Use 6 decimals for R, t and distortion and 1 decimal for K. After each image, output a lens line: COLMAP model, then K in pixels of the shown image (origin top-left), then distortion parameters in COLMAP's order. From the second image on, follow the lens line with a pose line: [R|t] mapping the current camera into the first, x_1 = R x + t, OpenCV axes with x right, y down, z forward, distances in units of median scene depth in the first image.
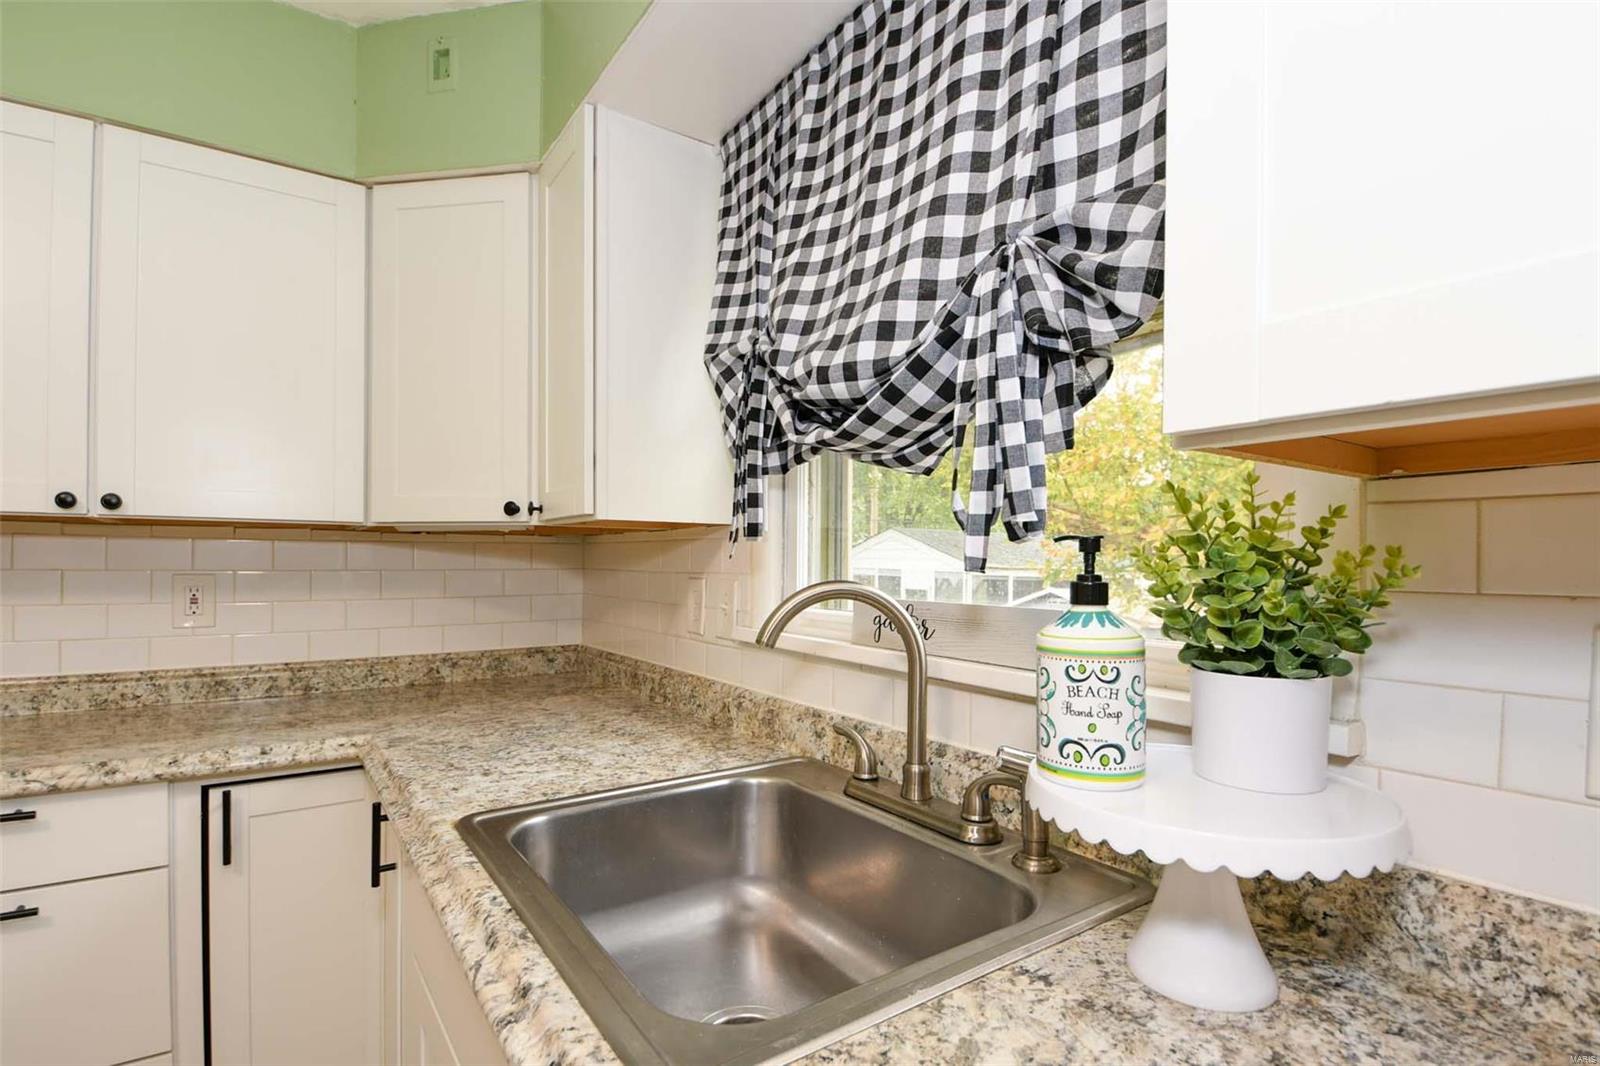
lens RADIAL K [[757.9, 0, 801.2], [0, 757.9, 563.0], [0, 0, 1]] dist [0.002497, -0.014847]
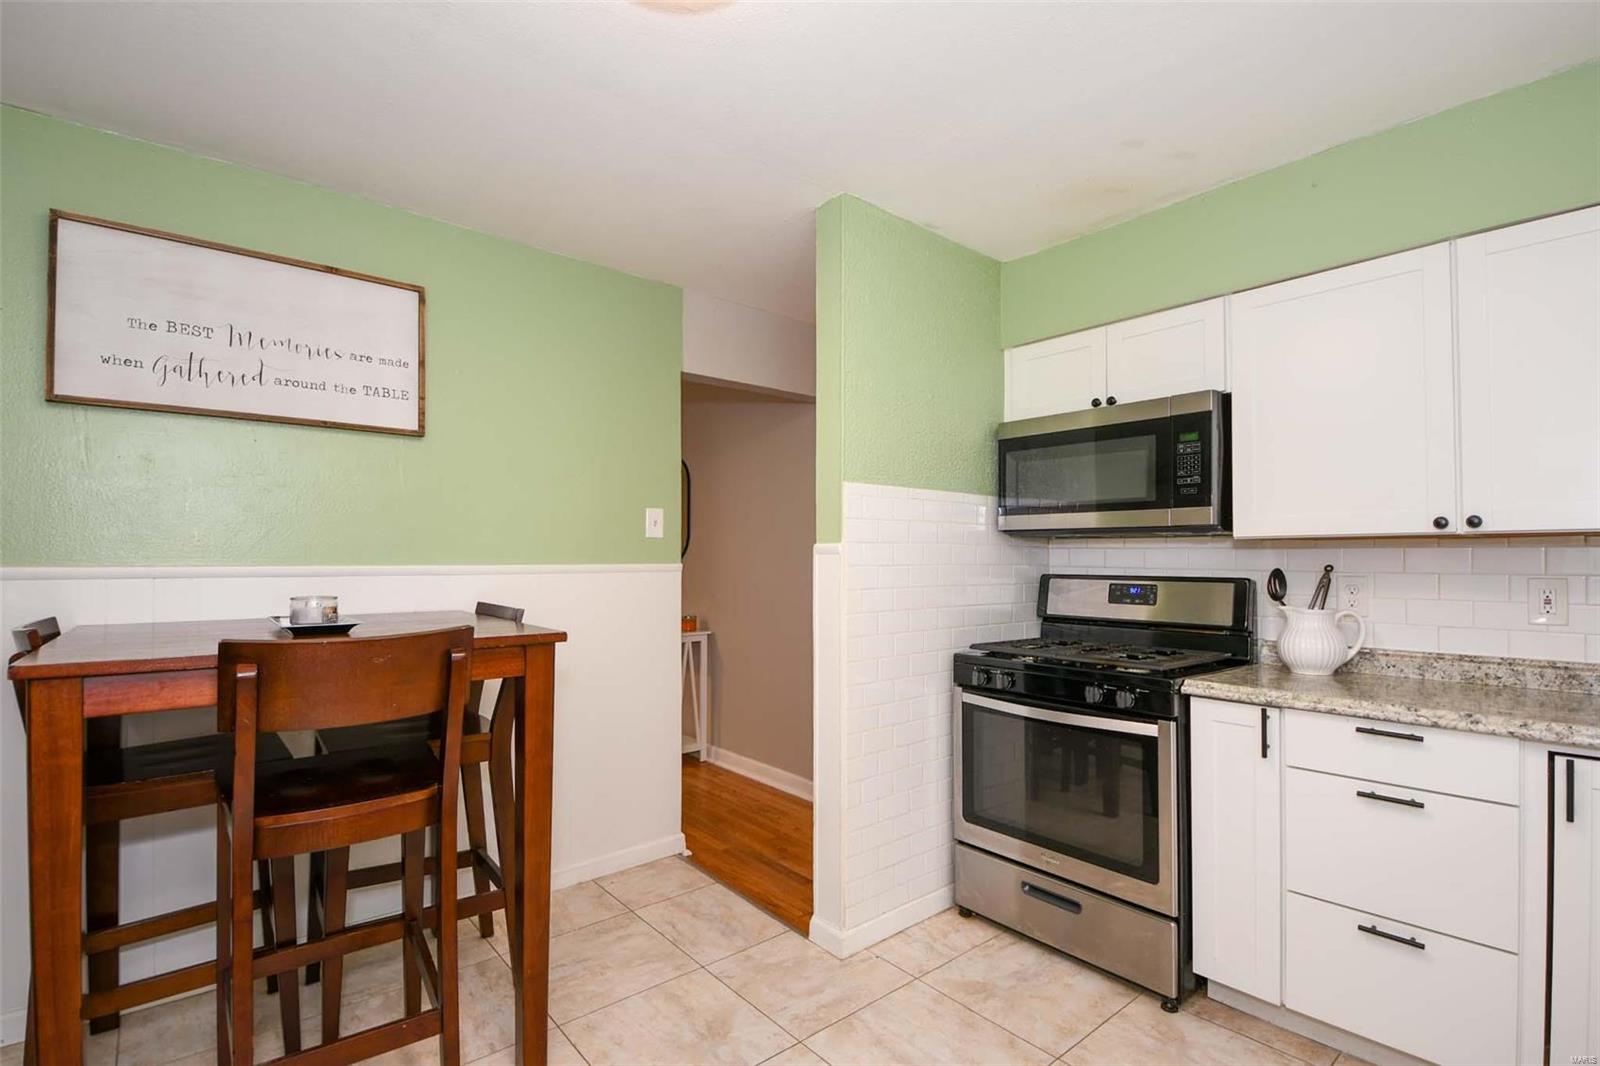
lens RADIAL K [[740.9, 0, 801.6], [0, 740.9, 542.4], [0, 0, 1]] dist [-0.000138, -0.013033]
pose [[0.079310, -0.031668, -0.996347, 0.341554], [-0.005334, 0.999467, -0.032191, 0.002737], [0.996836, 0.007868, 0.079099, -0.349857]]
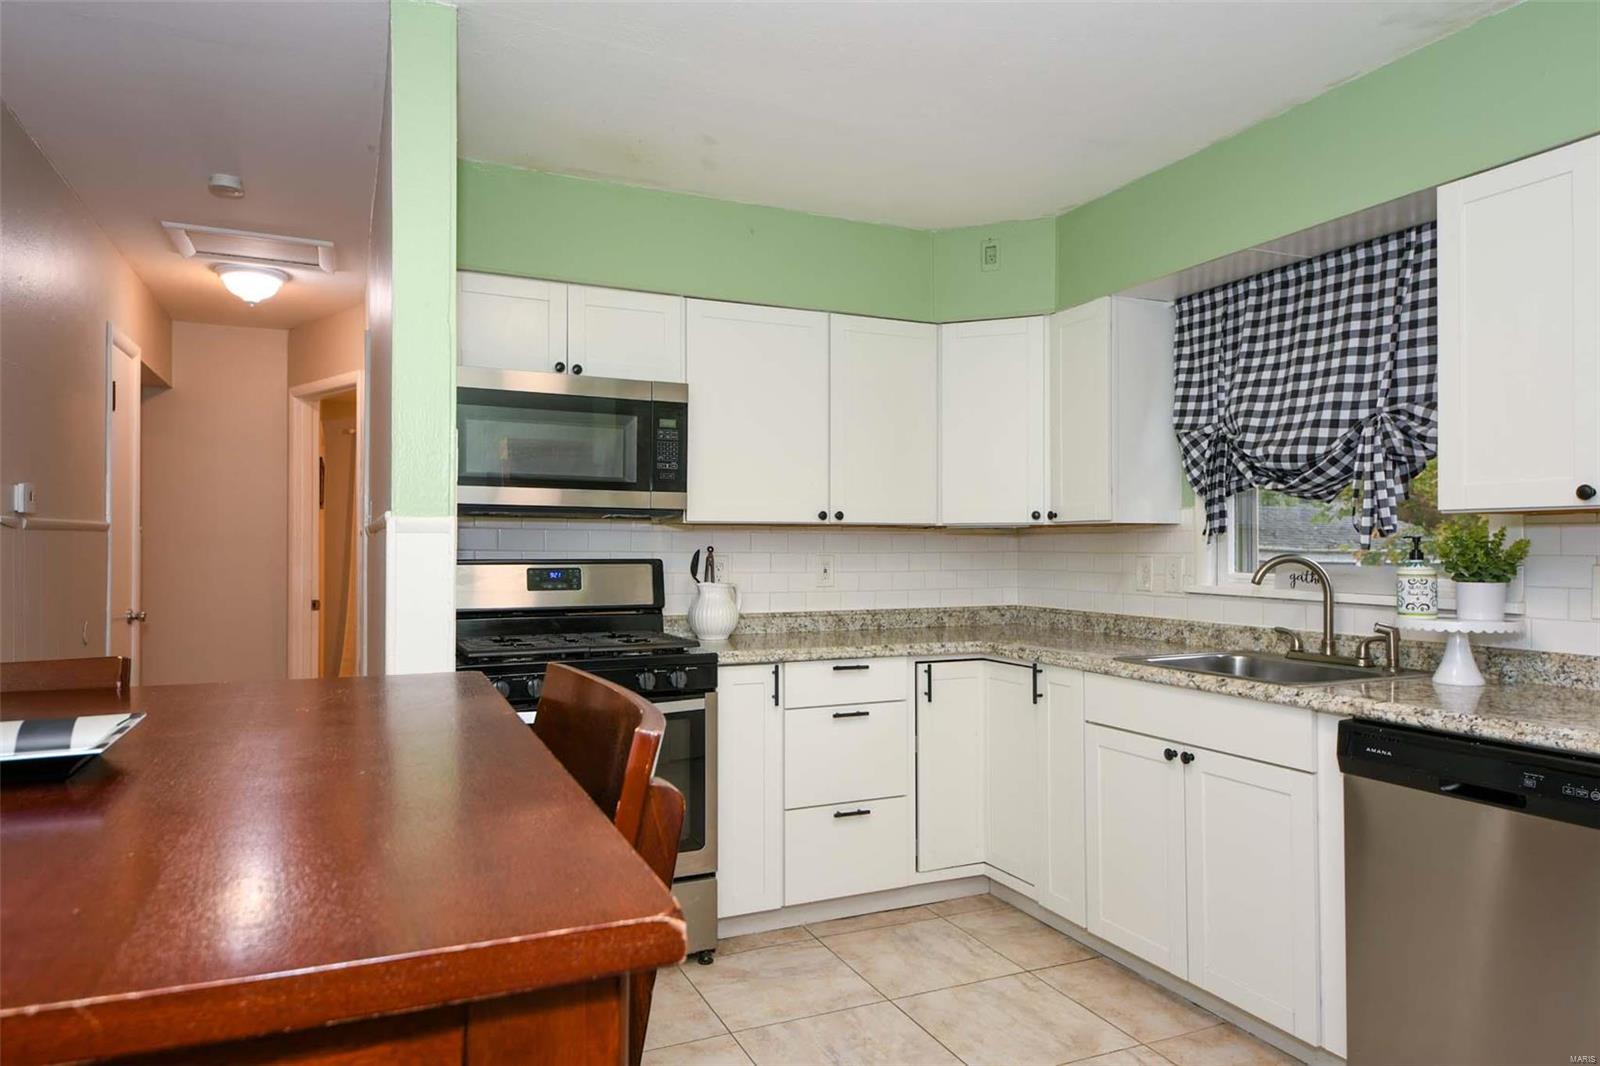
lens RADIAL K [[952.6, 0, 800.0], [0, 952.6, 533.0], [0, 0, 1]] dist [0.003033, -0.021130]
pose [[0.977971, -0.007775, -0.208596, -0.662182], [0.004490, 0.999858, -0.016220, -0.000034], [0.208693, 0.014926, 0.977867, -1.729561]]
